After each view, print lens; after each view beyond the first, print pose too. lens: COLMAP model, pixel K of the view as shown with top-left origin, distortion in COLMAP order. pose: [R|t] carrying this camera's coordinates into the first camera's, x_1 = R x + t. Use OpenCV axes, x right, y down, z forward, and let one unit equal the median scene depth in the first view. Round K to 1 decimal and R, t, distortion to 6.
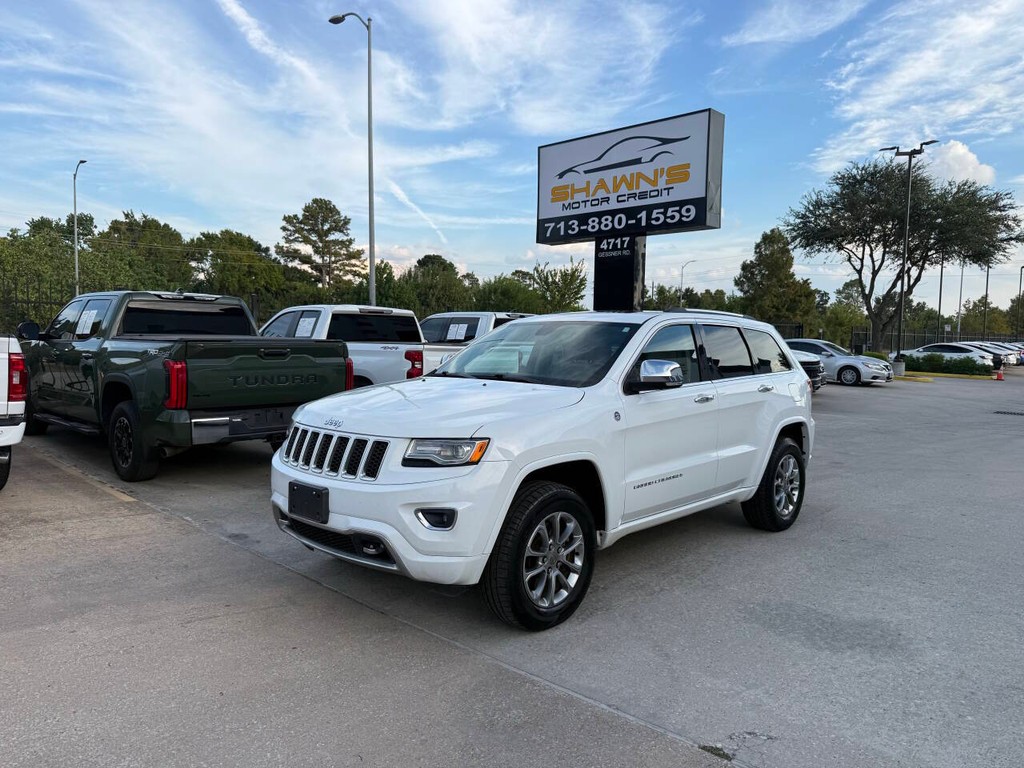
lens RADIAL K [[720.6, 0, 512.0], [0, 720.6, 384.0], [0, 0, 1]] dist [0.080722, -0.120660]
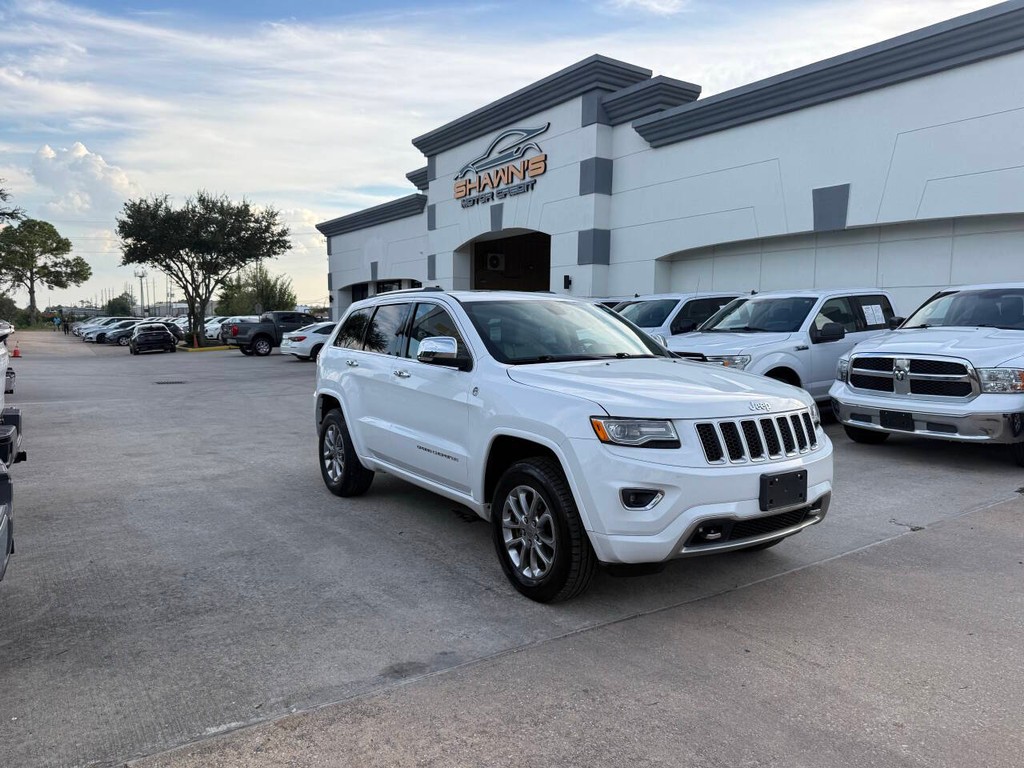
lens RADIAL K [[717.5, 0, 521.1], [0, 717.5, 381.2], [0, 0, 1]] dist [0.065648, -0.091777]
pose [[0.210352, -0.088203, 0.973639, -0.300203], [0.058729, 0.995263, 0.077473, -0.017523], [-0.975860, 0.040884, 0.214536, 0.265672]]
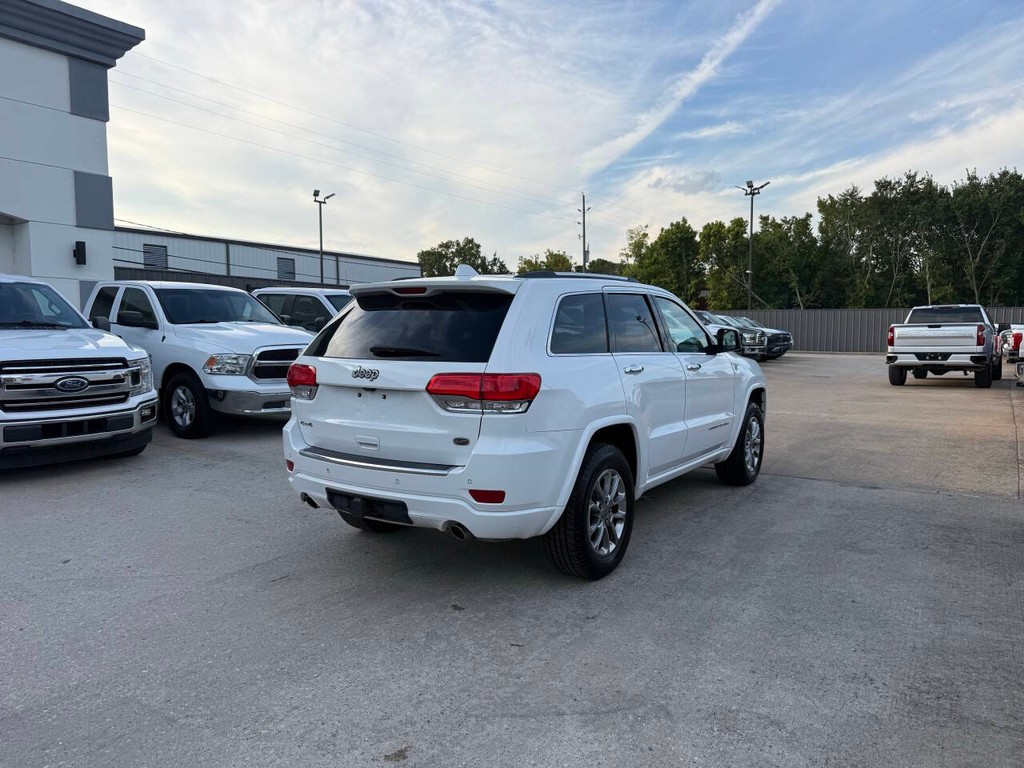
lens RADIAL K [[713.1, 0, 507.7], [0, 713.1, 381.3], [0, 0, 1]] dist [0.057107, -0.067516]
pose [[-0.987809, -0.002536, -0.155651, 0.128462], [-0.023469, 0.990865, 0.132800, -0.033447], [0.153892, 0.134834, -0.978845, 0.685405]]
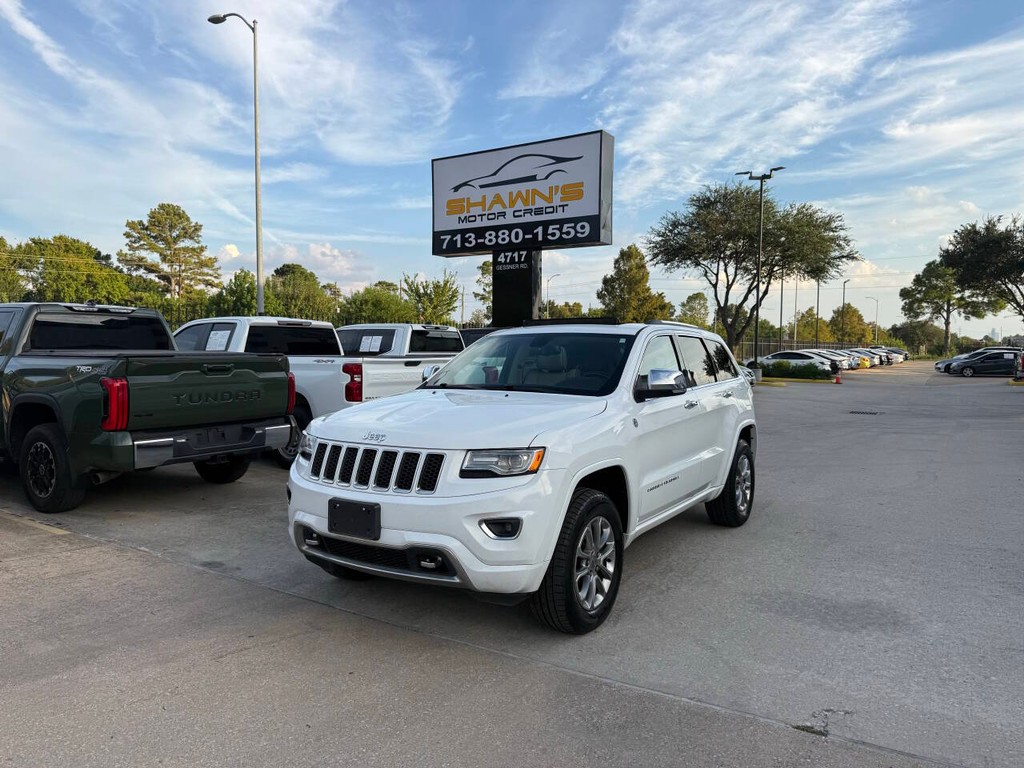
lens RADIAL K [[720.5, 0, 509.3], [0, 720.5, 374.2], [0, 0, 1]] dist [0.082139, -0.108081]
pose [[0.982747, -0.016531, 0.184214, -0.057670], [0.021942, 0.999384, -0.027373, -0.000270], [-0.183649, 0.030943, 0.982505, 0.000478]]
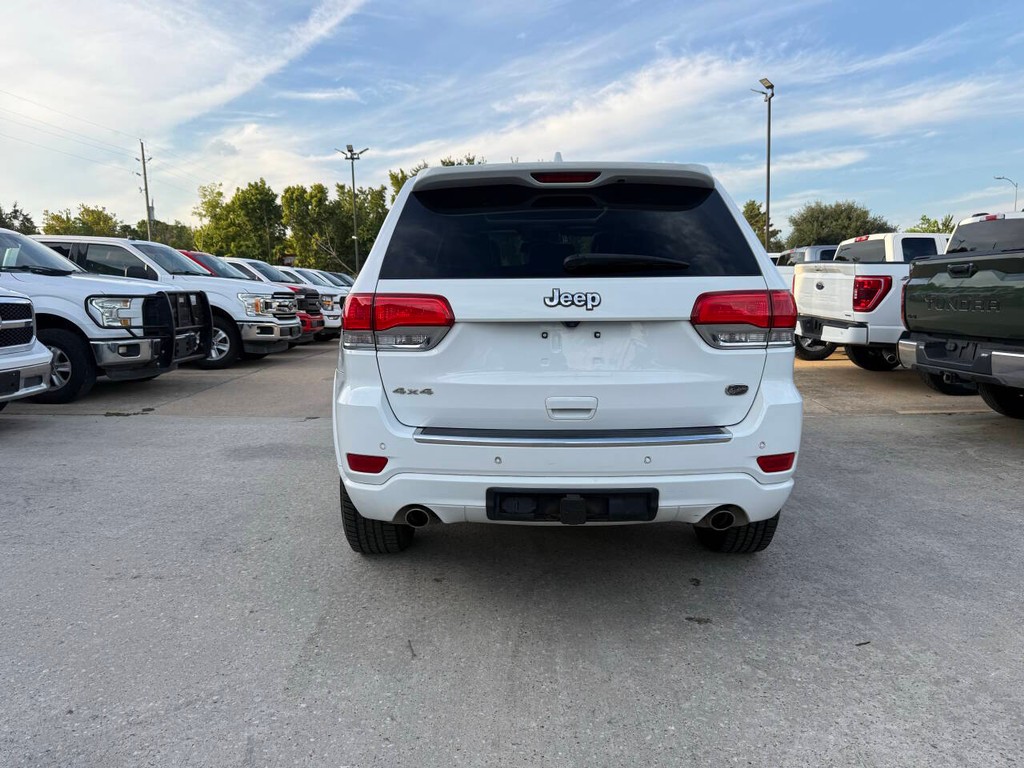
lens RADIAL K [[713.1, 0, 507.7], [0, 713.1, 381.3], [0, 0, 1]] dist [0.057107, -0.067516]
pose [[-0.734562, 0.071775, -0.674735, 0.250095], [-0.044740, 0.987103, 0.153710, -0.009475], [0.677065, 0.143098, -0.721877, 0.551539]]
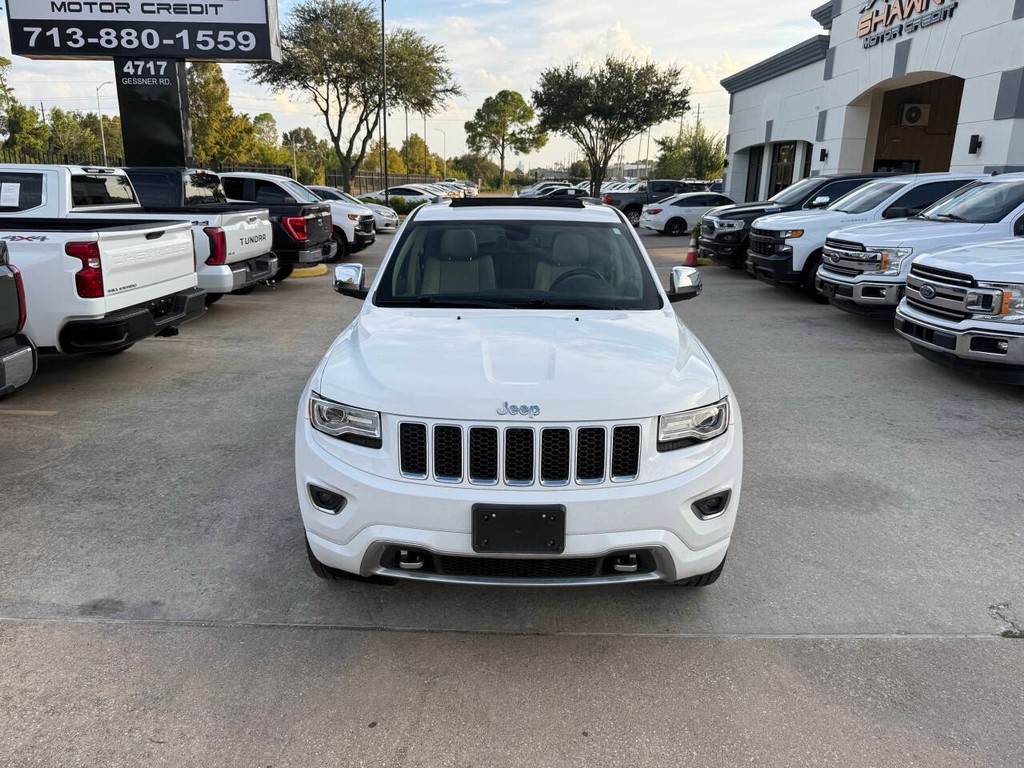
lens RADIAL K [[730.8, 0, 504.7], [0, 730.8, 371.0], [0, 0, 1]] dist [0.027299, -0.024967]
pose [[0.732975, -0.174750, 0.657427, -0.168129], [0.040349, 0.975908, 0.214420, -0.031530], [-0.679058, -0.130638, 0.722367, 0.126220]]
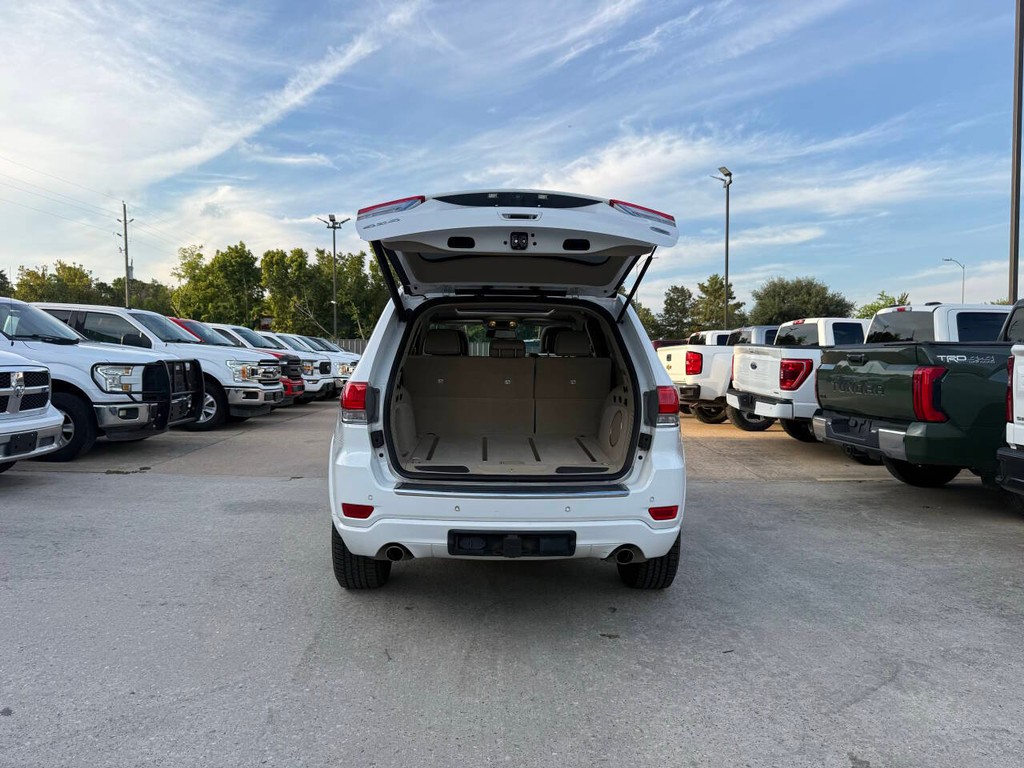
lens RADIAL K [[713.1, 0, 507.7], [0, 713.1, 381.3], [0, 0, 1]] dist [0.057107, -0.067516]
pose [[-0.709966, -0.000924, -0.704236, 0.283536], [-0.064709, 0.995854, 0.063929, -0.019555], [0.701257, 0.090958, -0.707082, 0.593657]]
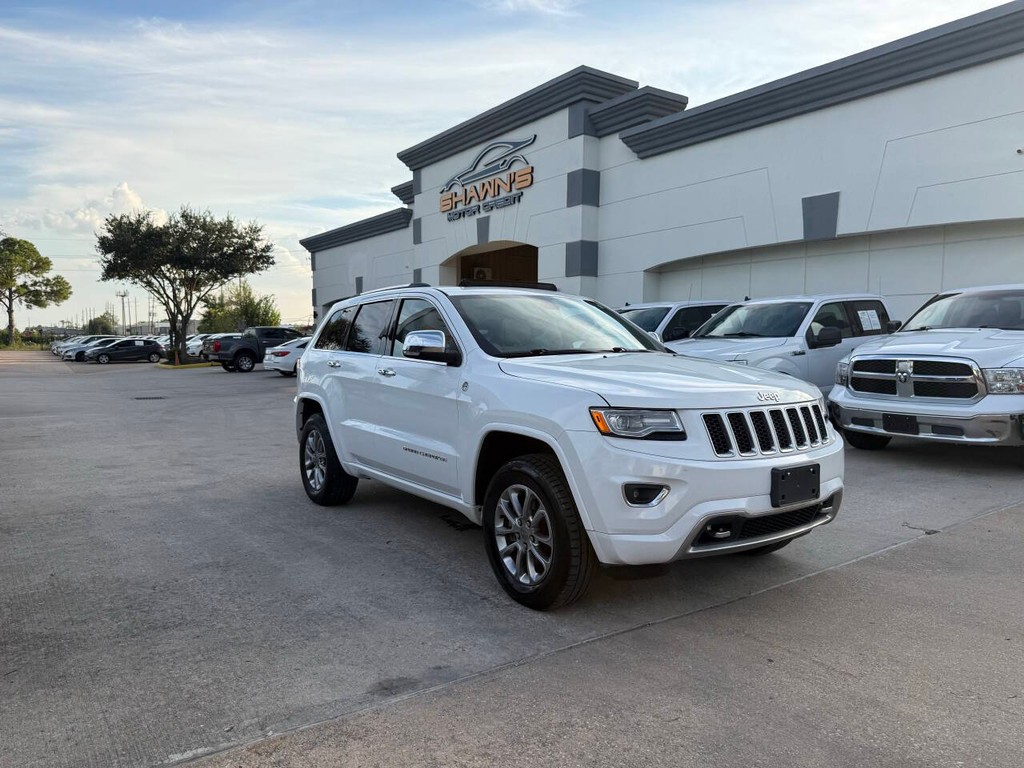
lens RADIAL K [[719.3, 0, 520.0], [0, 719.3, 383.6], [0, 0, 1]] dist [0.055384, -0.069454]
pose [[0.192362, -0.068601, 0.978923, -0.285402], [0.064154, 0.996299, 0.057212, -0.008314], [-0.979225, 0.051796, 0.196051, 0.273104]]
